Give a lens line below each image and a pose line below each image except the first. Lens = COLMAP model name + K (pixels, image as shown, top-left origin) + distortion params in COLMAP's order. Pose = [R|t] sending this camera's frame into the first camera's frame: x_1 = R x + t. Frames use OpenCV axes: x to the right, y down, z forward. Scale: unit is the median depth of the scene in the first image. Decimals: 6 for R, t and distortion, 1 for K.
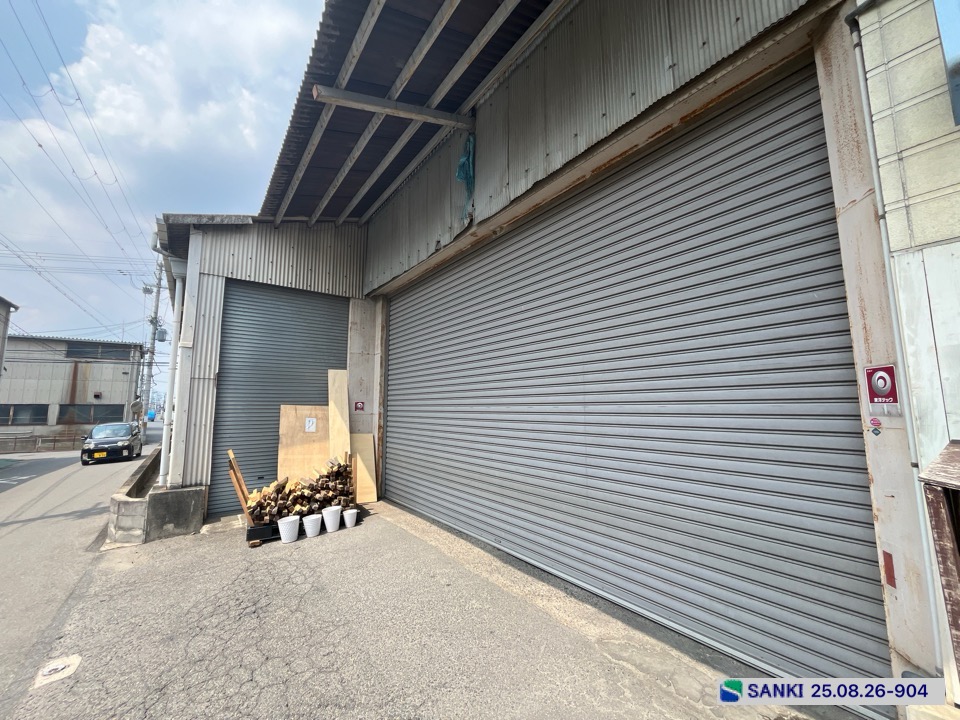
lens RADIAL K [[390.0, 0, 477.2], [0, 390.0, 361.4], [0, 0, 1]] dist [-0.001939, -0.000254]
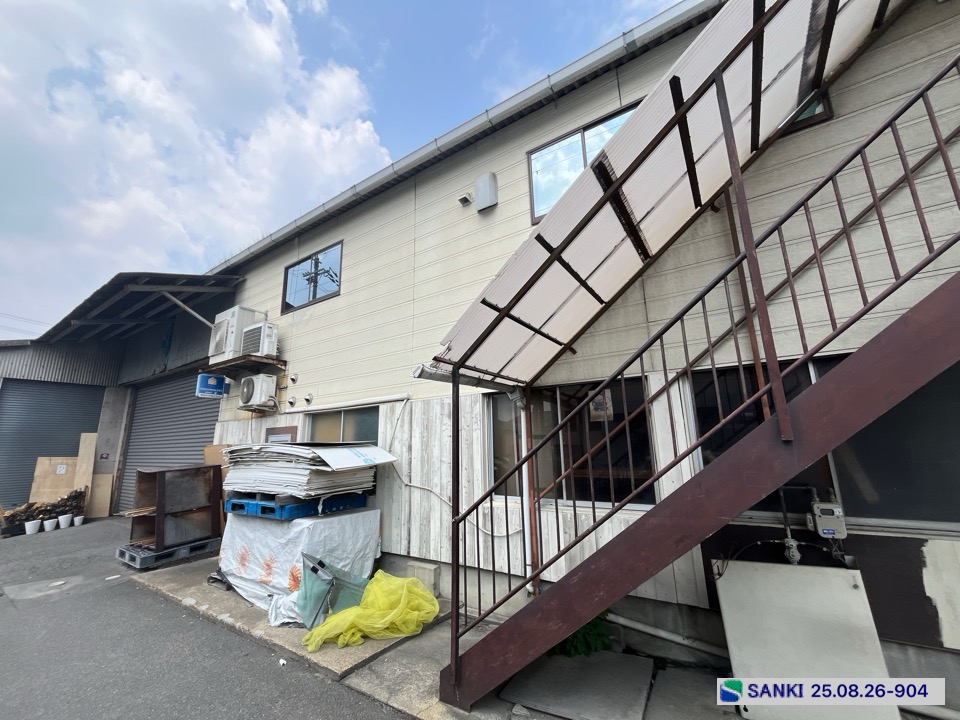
lens RADIAL K [[390.0, 0, 477.2], [0, 390.0, 361.4], [0, 0, 1]] dist [-0.001939, -0.000254]
pose [[0.938239, 0.060078, 0.340732, 0.693998], [-0.026265, 0.994335, -0.102998, -0.181166], [-0.344990, 0.087687, 0.934501, -1.283547]]
